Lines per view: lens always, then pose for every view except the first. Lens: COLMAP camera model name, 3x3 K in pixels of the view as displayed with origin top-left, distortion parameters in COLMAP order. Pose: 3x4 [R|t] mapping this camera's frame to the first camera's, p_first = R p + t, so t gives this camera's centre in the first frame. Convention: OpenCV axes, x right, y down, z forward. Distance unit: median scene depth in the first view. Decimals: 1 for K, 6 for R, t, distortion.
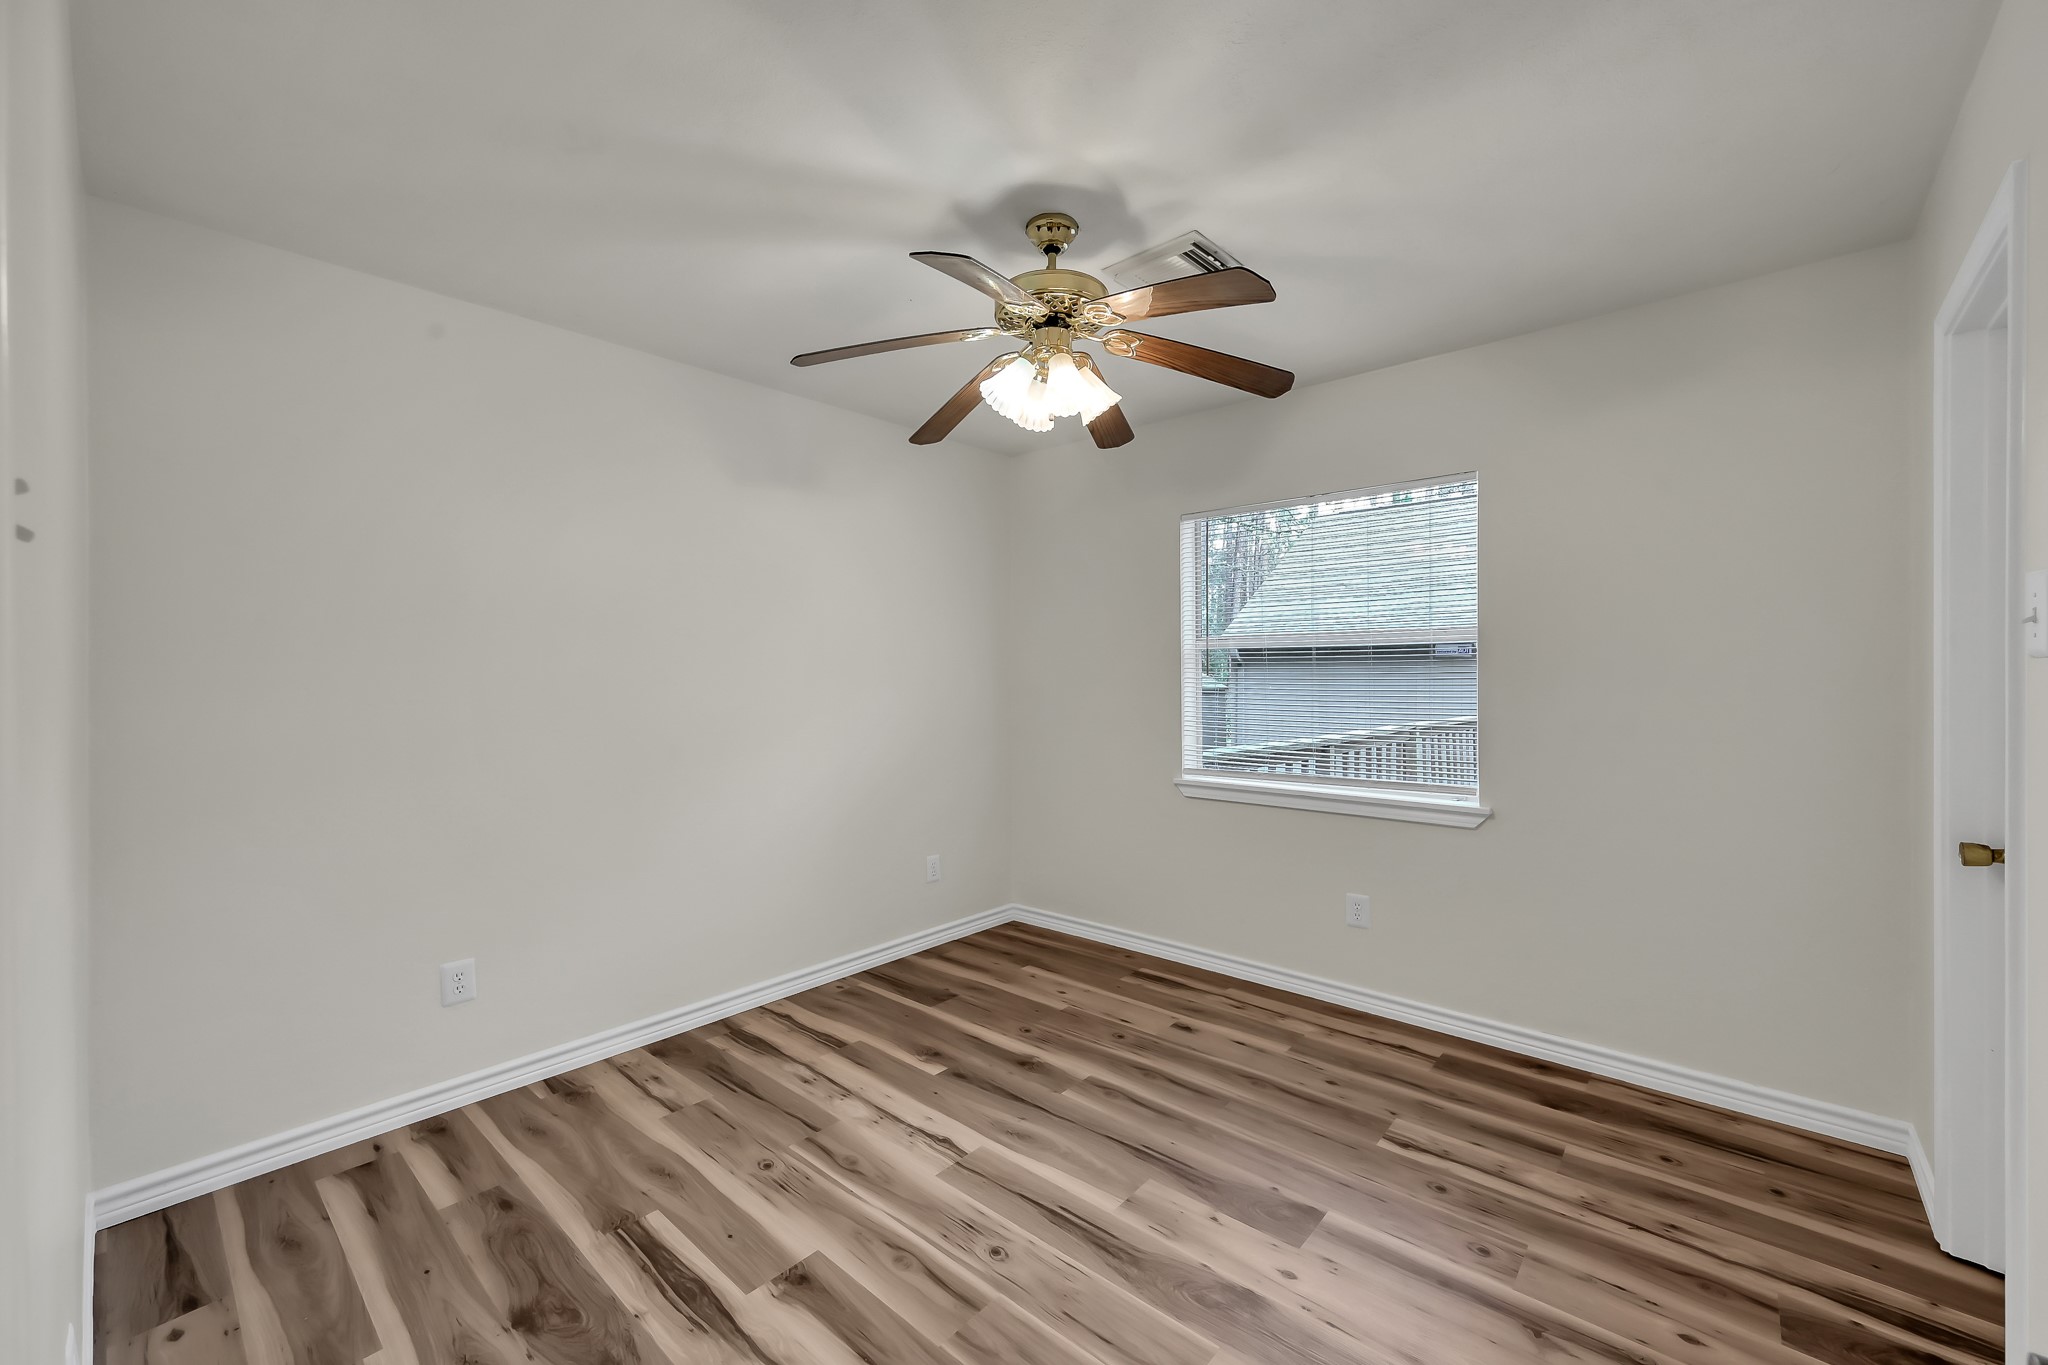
lens RADIAL K [[809.9, 0, 1029.0], [0, 809.9, 684.8], [0, 0, 1]] dist [0.000095, -0.000639]
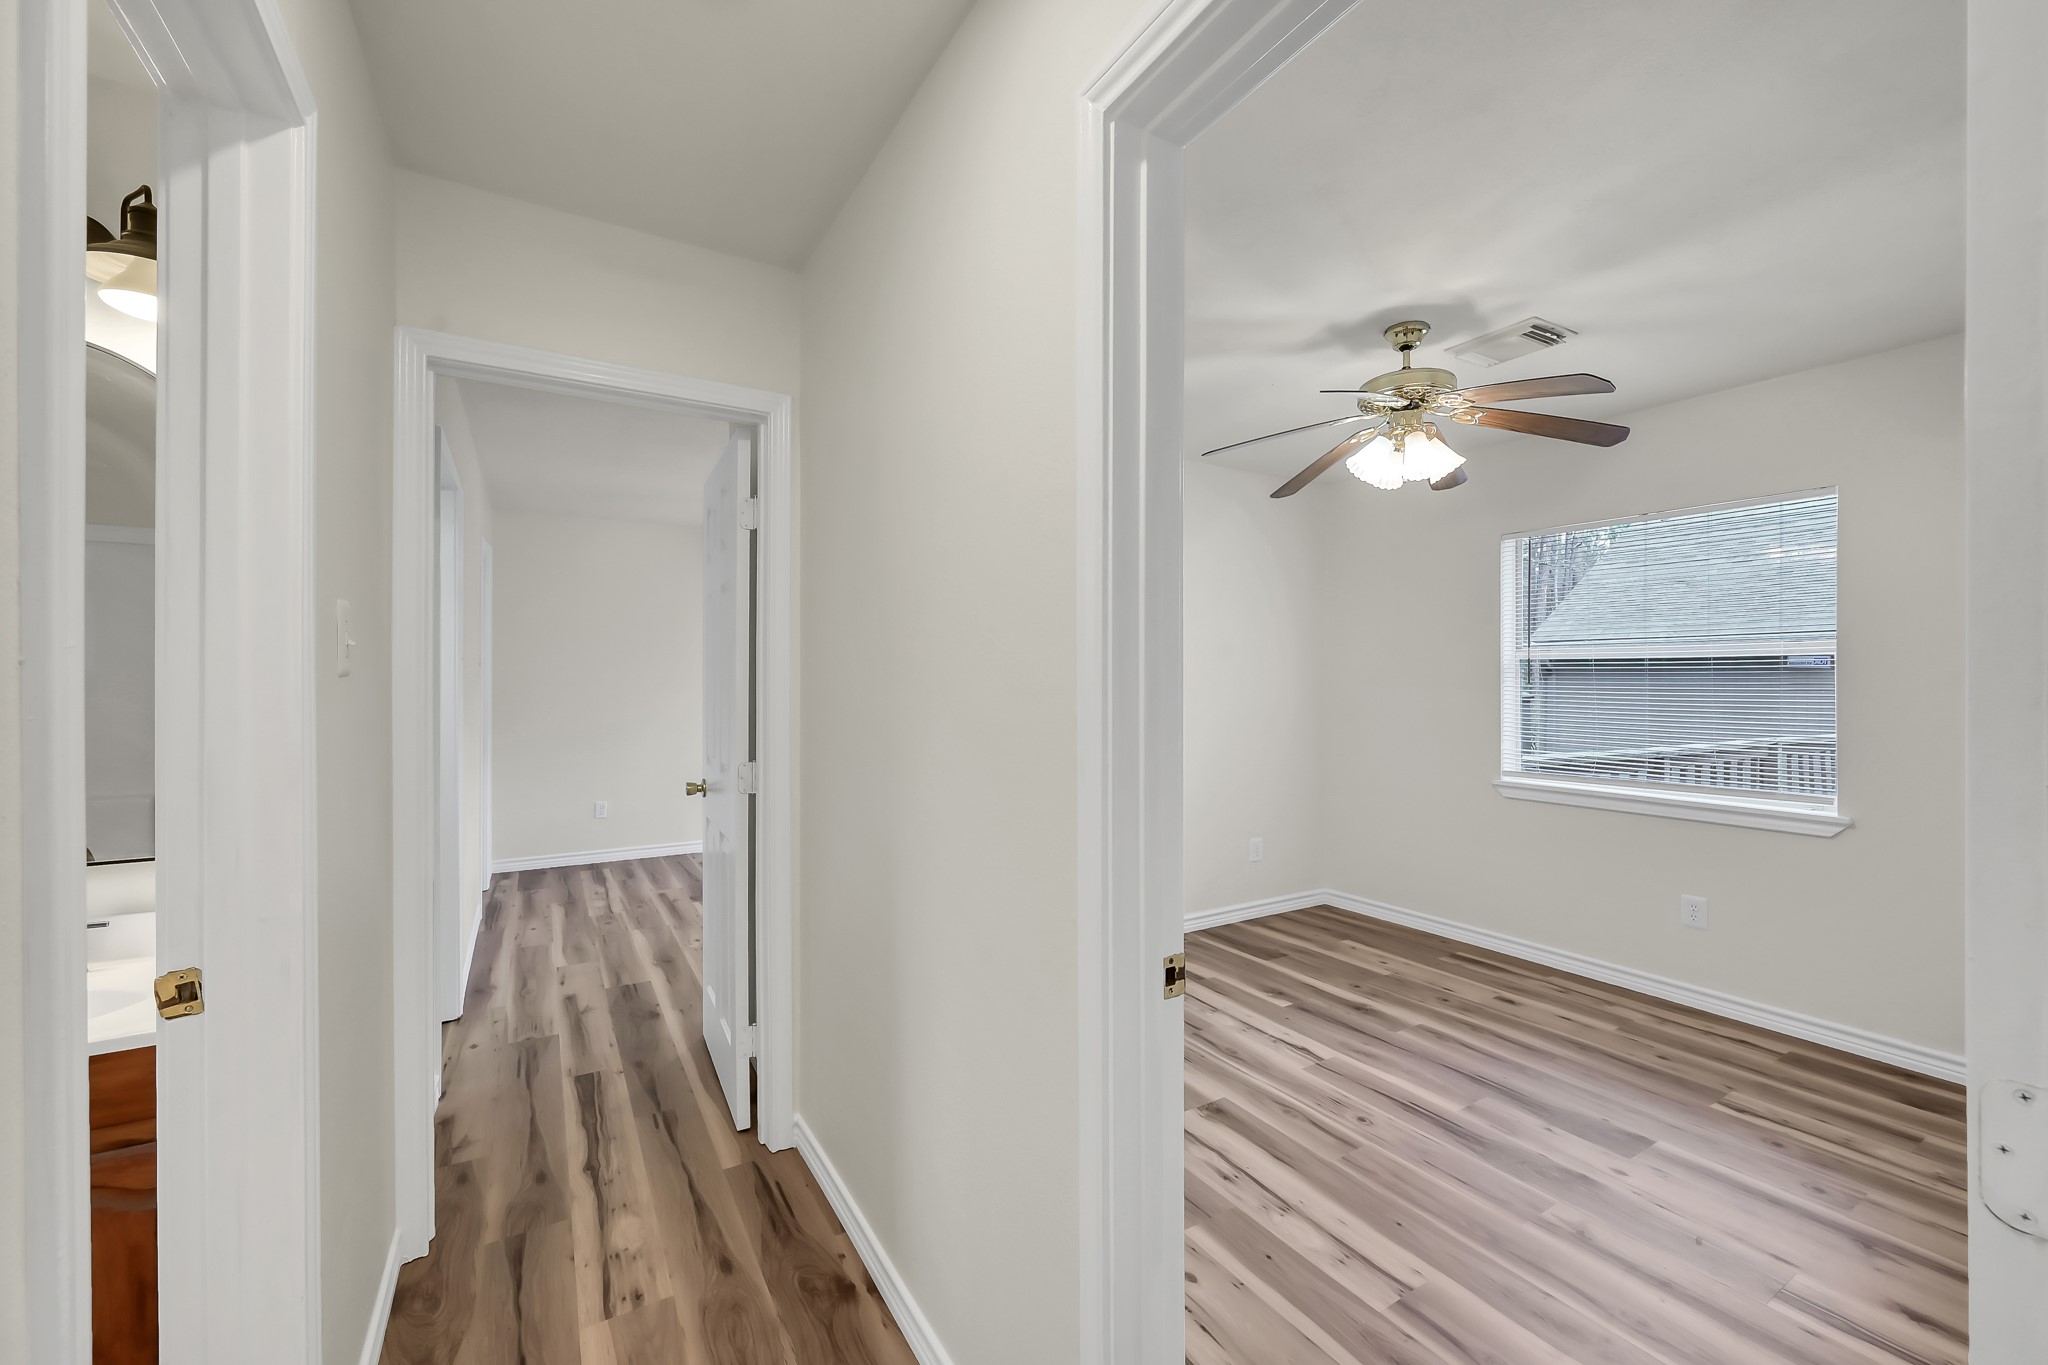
lens RADIAL K [[809.9, 0, 1037.5], [0, 809.9, 688.2], [0, 0, 1]] dist [0.000095, -0.000639]
pose [[0.954336, 0.008587, -0.298612, -0.134188], [-0.009211, 0.999957, -0.000681, -0.000164], [0.298593, 0.003400, 0.954374, -0.361833]]
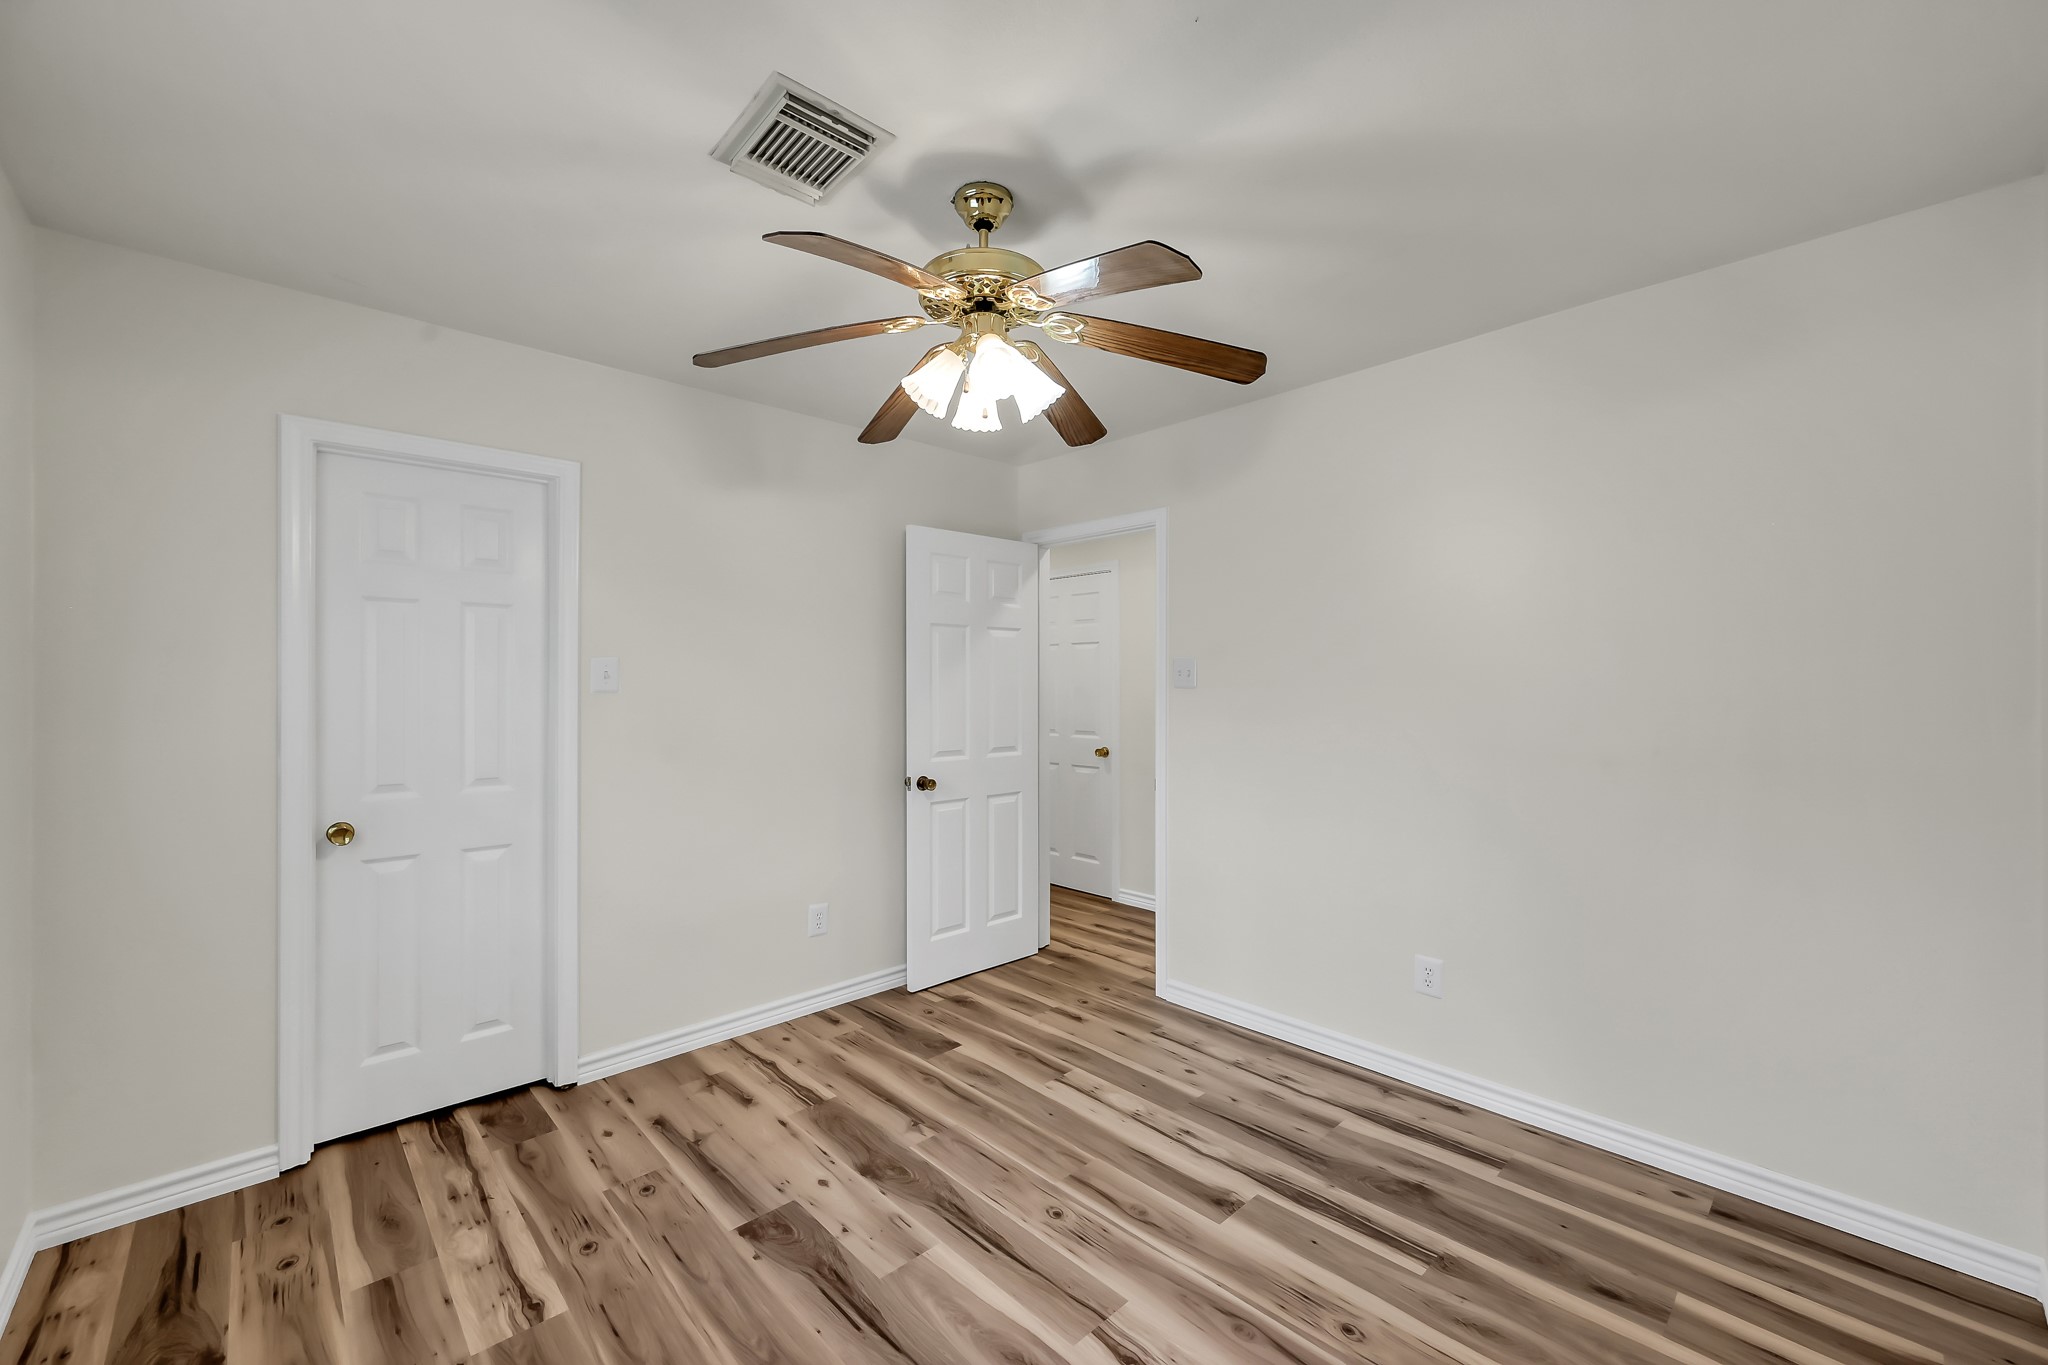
lens RADIAL K [[809.9, 0, 1013.9], [0, 809.9, 689.4], [0, 0, 1]] dist [0.000095, -0.000639]
pose [[-0.994114, 0.011231, 0.107758, -0.093581], [0.012977, 0.999795, 0.015517, -0.038370], [-0.107562, 0.016824, -0.994056, 1.788441]]
